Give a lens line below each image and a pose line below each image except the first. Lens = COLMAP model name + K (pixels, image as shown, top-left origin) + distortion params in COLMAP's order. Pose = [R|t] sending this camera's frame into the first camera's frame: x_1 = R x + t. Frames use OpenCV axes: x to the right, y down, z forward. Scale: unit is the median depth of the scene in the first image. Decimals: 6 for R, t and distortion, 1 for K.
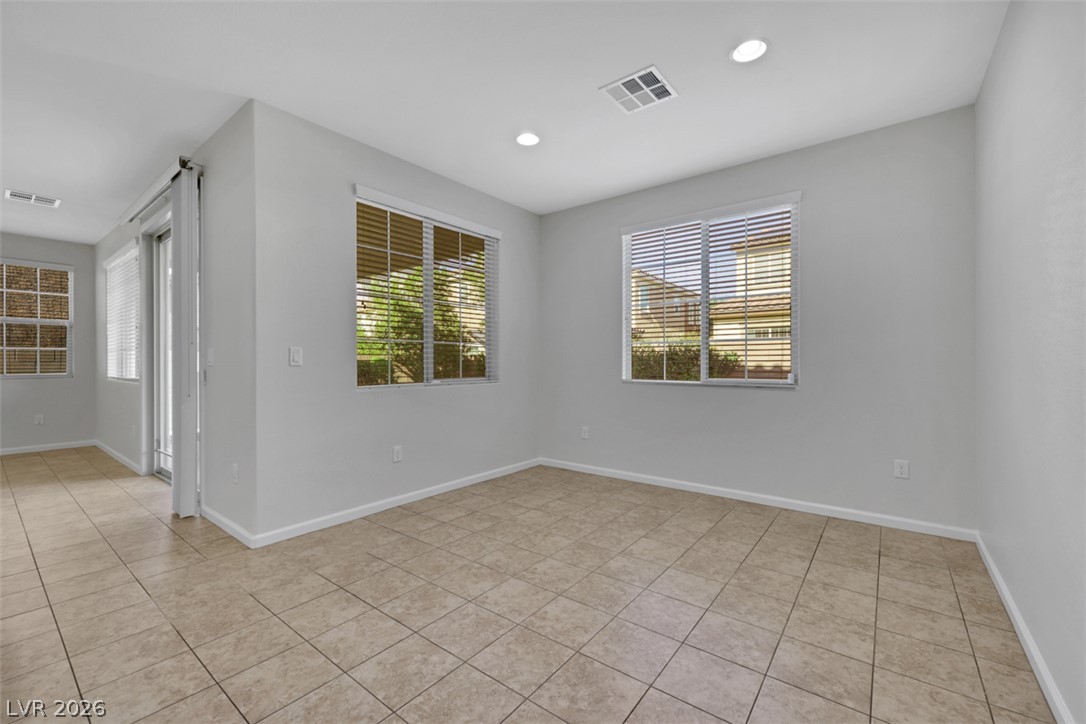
lens RADIAL K [[450.4, 0, 541.3], [0, 450.4, 359.1], [0, 0, 1]] dist [-0.003510, -0.001253]
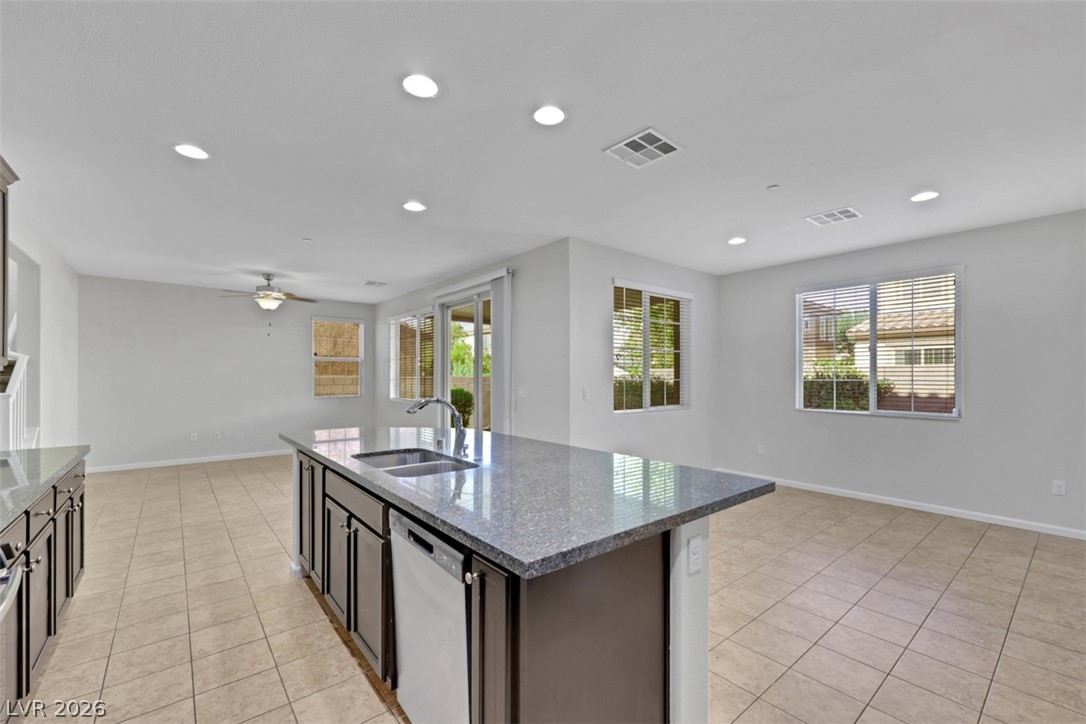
lens RADIAL K [[450.4, 0, 543.1], [0, 450.4, 371.2], [0, 0, 1]] dist [-0.003510, -0.001253]
pose [[0.975011, -0.000718, -0.222157, -0.293349], [-0.000703, 0.999980, -0.006318, -0.064110], [0.222157, 0.006316, 0.974990, -0.486303]]
